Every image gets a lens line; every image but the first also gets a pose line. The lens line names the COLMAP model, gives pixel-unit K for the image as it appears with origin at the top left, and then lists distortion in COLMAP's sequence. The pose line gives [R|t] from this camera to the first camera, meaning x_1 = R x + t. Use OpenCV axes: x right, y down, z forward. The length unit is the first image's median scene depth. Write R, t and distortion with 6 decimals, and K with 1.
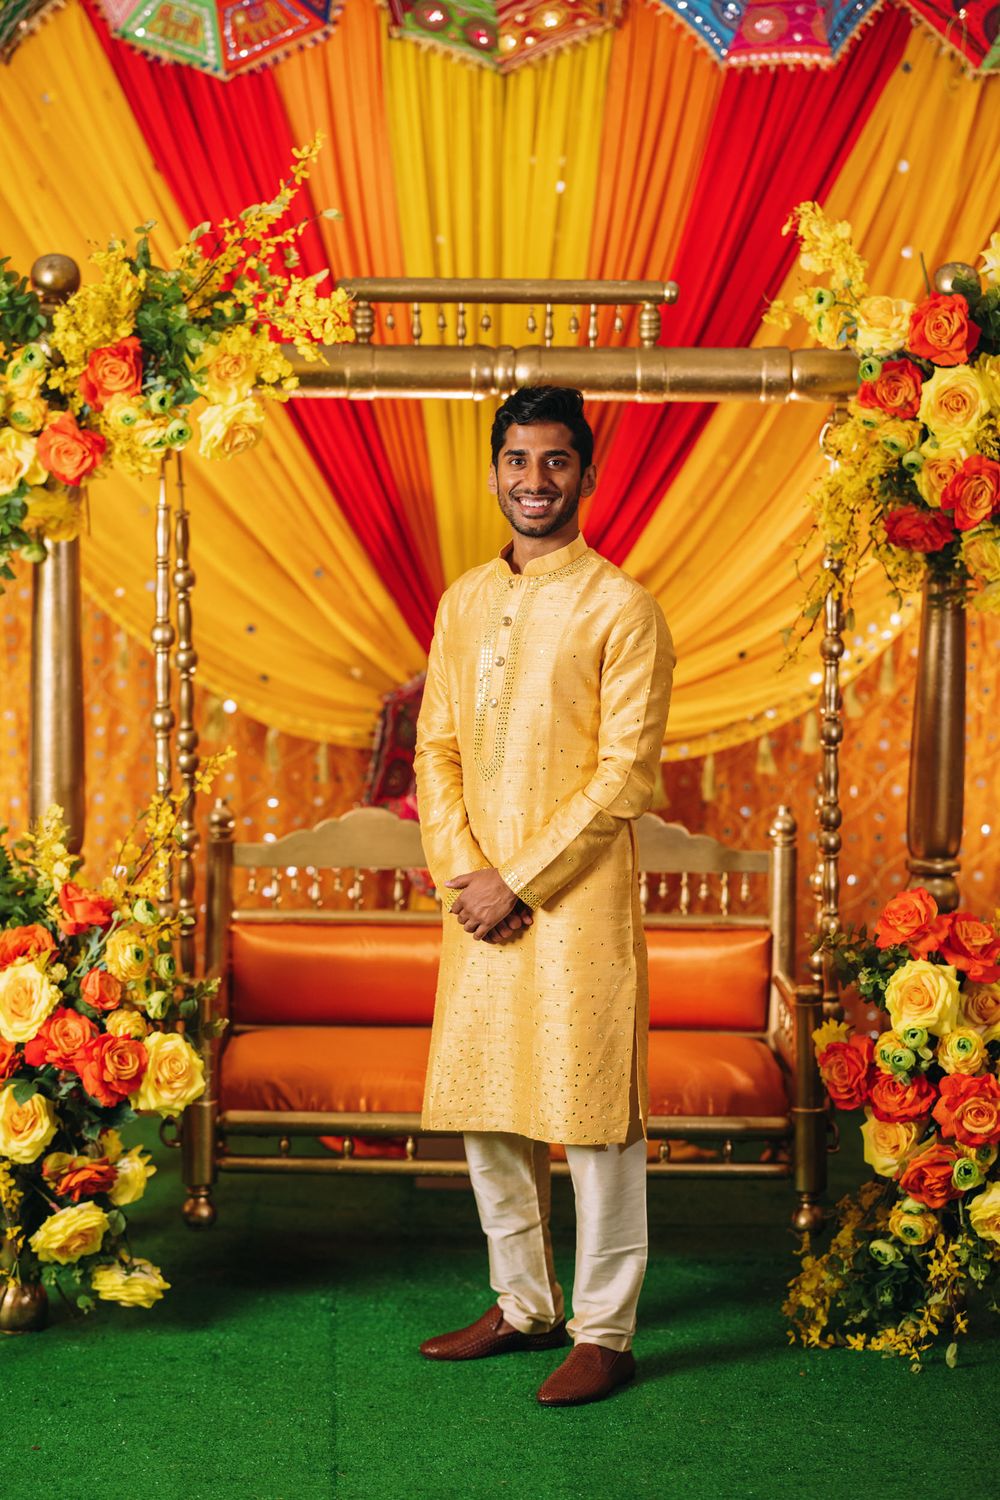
lens RADIAL K [[3294.0, 0, 500.0], [0, 3294.0, 750.0], [0, 0, 1]] dist [-0.034568, -0.166978]
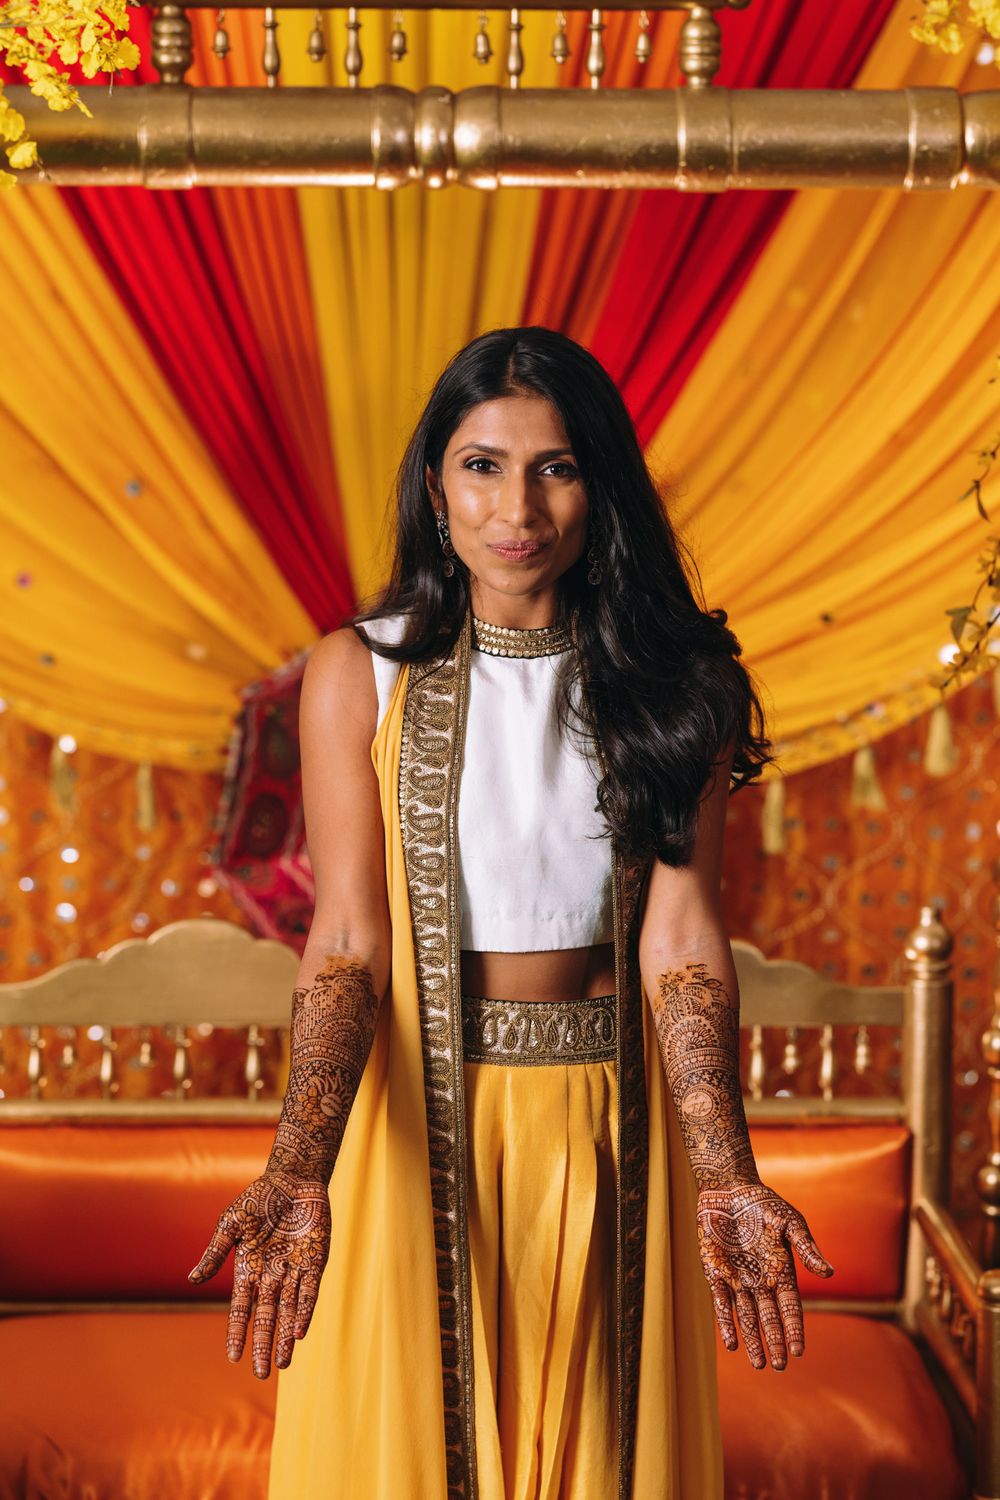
lens RADIAL K [[3924.9, 0, 496.8], [0, 3924.9, 847.7], [0, 0, 1]] dist [0.030579, -0.448829]
pose [[0.999871, -0.007860, 0.014025, 0.001829], [0.007131, 0.998660, 0.051255, -0.030901], [-0.014409, -0.051148, 0.998587, 0.348672]]
